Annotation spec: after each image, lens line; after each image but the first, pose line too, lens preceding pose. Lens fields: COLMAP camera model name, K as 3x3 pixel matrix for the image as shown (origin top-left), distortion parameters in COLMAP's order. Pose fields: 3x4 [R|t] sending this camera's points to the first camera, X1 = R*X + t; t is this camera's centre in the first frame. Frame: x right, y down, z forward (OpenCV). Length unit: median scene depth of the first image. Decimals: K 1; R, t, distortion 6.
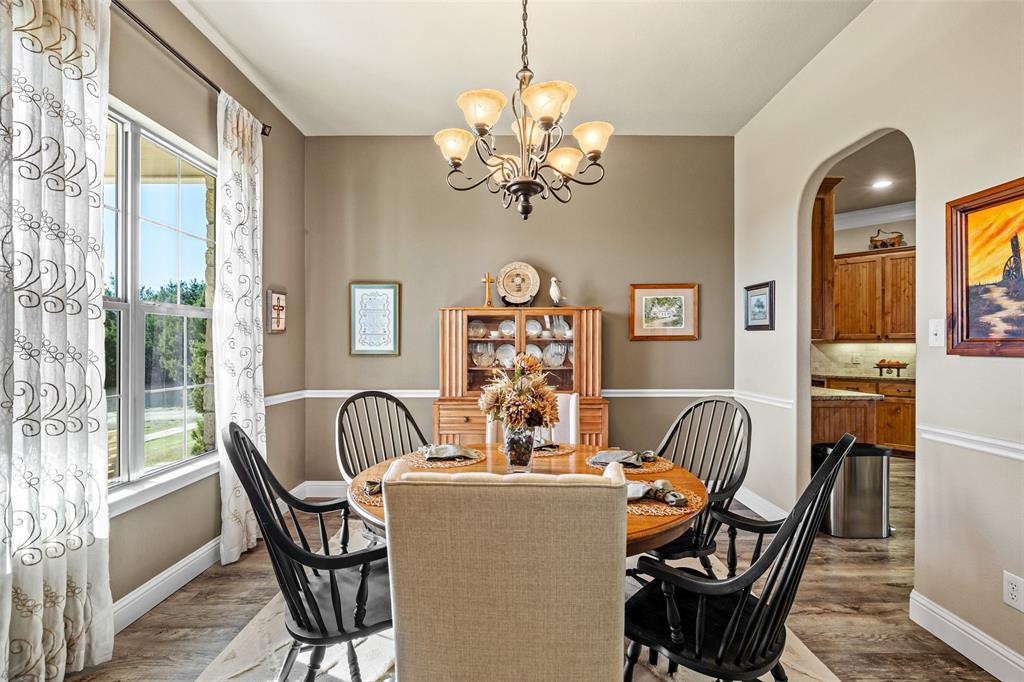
lens RADIAL K [[480.5, 0, 516.3], [0, 480.5, 347.5], [0, 0, 1]] dist [0.001516, -0.000206]
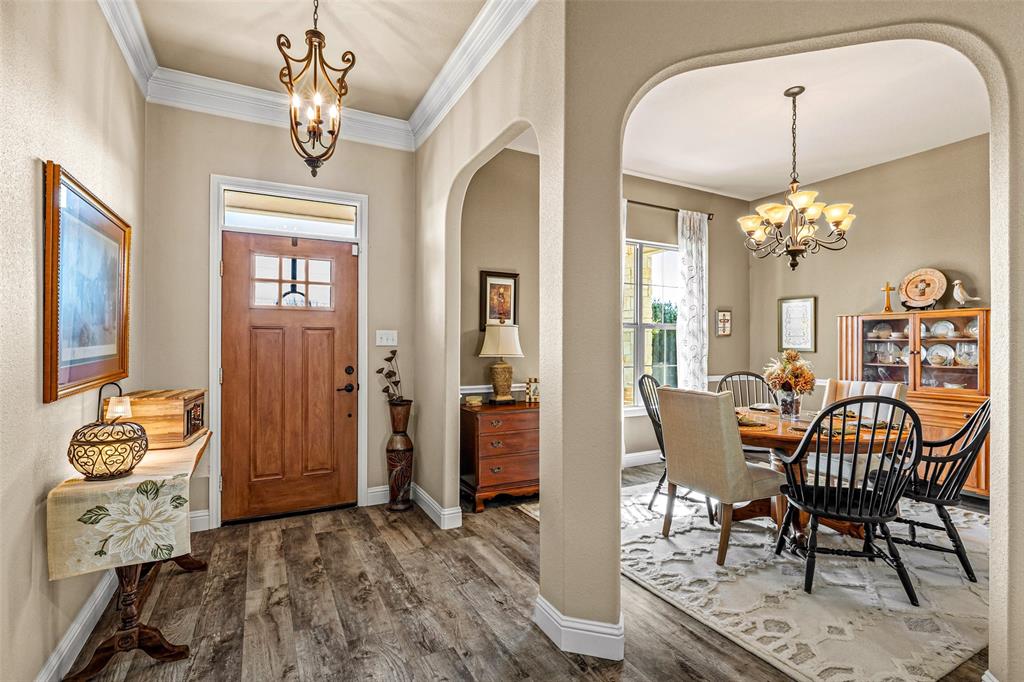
lens RADIAL K [[480.5, 0, 507.4], [0, 480.5, 341.3], [0, 0, 1]] dist [0.001516, -0.000206]
pose [[0.467924, -0.001489, -0.883767, 0.548830], [-0.007265, 0.999958, -0.005532, -0.000442], [0.883739, 0.009009, 0.467894, -0.357833]]
